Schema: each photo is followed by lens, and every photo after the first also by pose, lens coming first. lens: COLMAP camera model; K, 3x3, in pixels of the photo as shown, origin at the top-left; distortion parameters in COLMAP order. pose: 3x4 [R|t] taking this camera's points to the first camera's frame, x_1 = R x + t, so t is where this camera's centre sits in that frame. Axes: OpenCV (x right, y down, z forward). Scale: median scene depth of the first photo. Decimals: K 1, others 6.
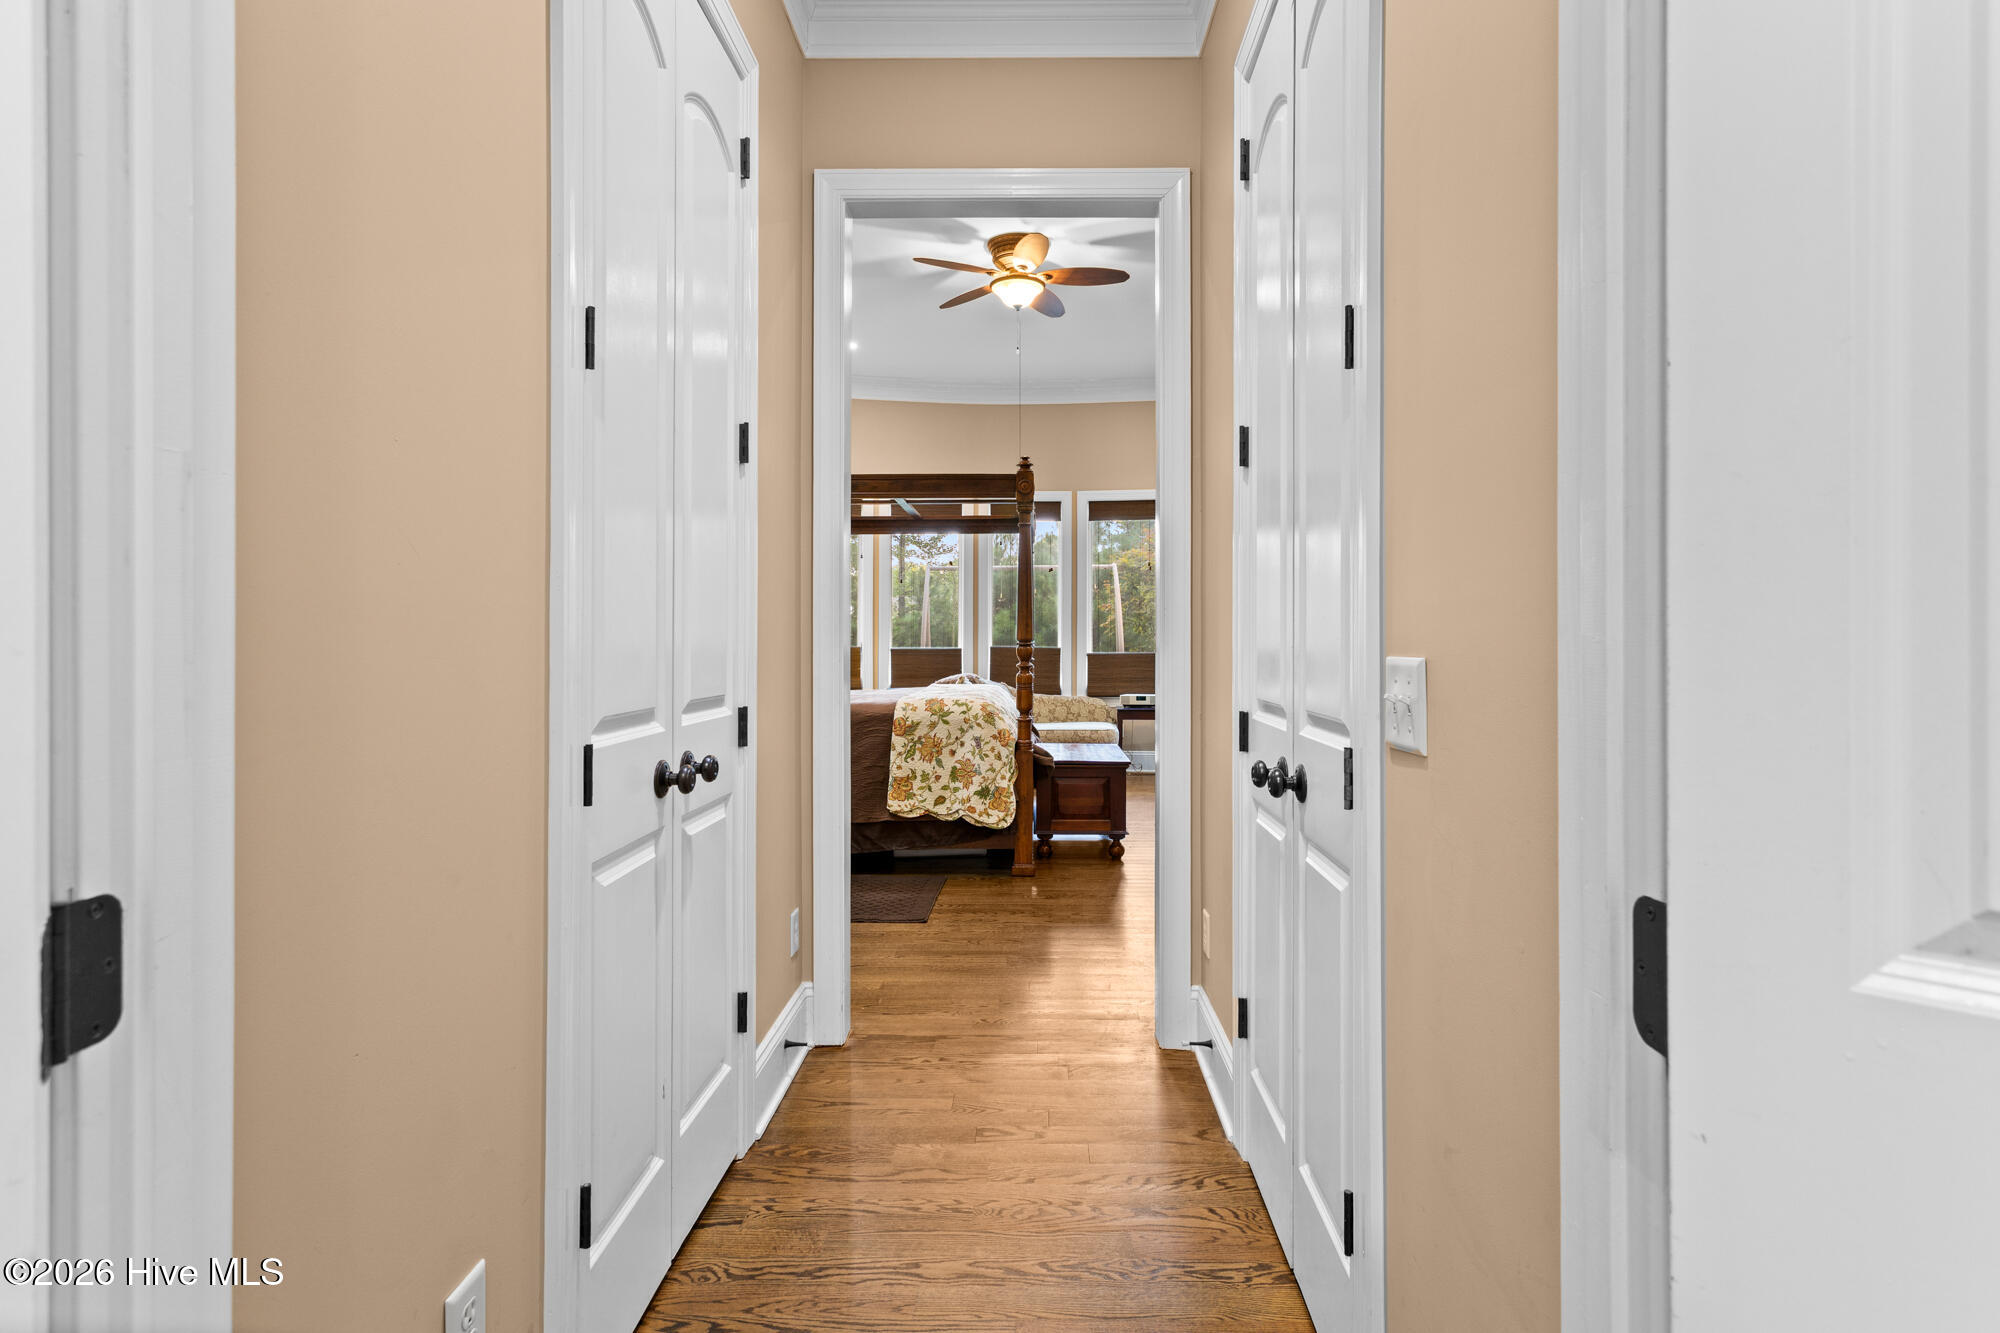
lens RADIAL K [[969.2, 0, 1006.9], [0, 969.2, 654.9], [0, 0, 1]] dist [0.006789, 0.001969]
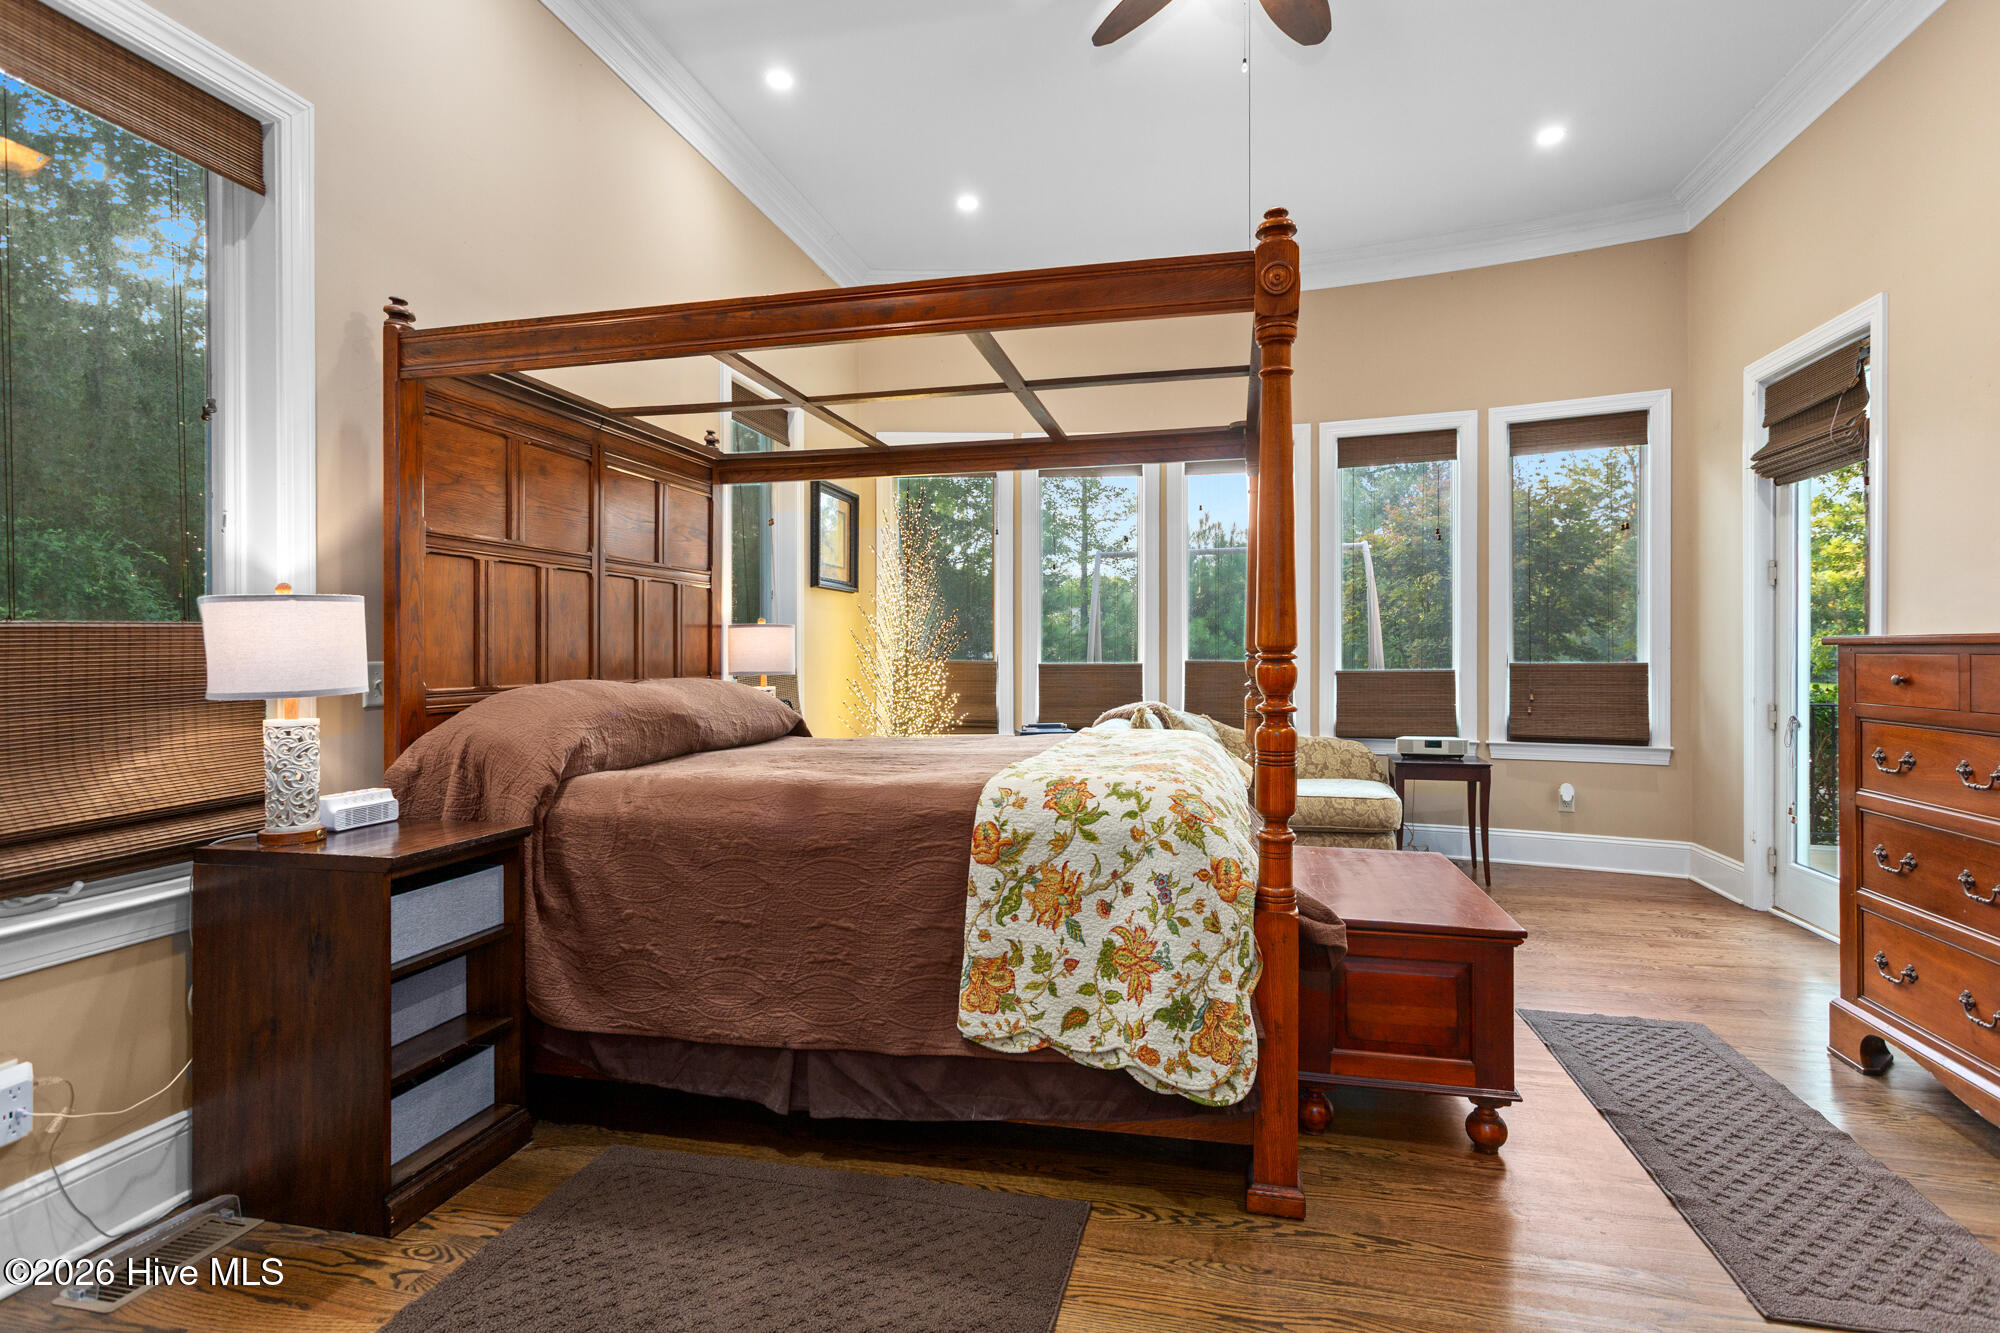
lens RADIAL K [[969.2, 0, 1013.4], [0, 969.2, 665.5], [0, 0, 1]] dist [0.006789, 0.001969]
pose [[0.982305, -0.001197, -0.187285, -0.014829], [0.000673, 0.999996, -0.002862, -0.006440], [0.187287, 0.002685, 0.982302, 0.565224]]
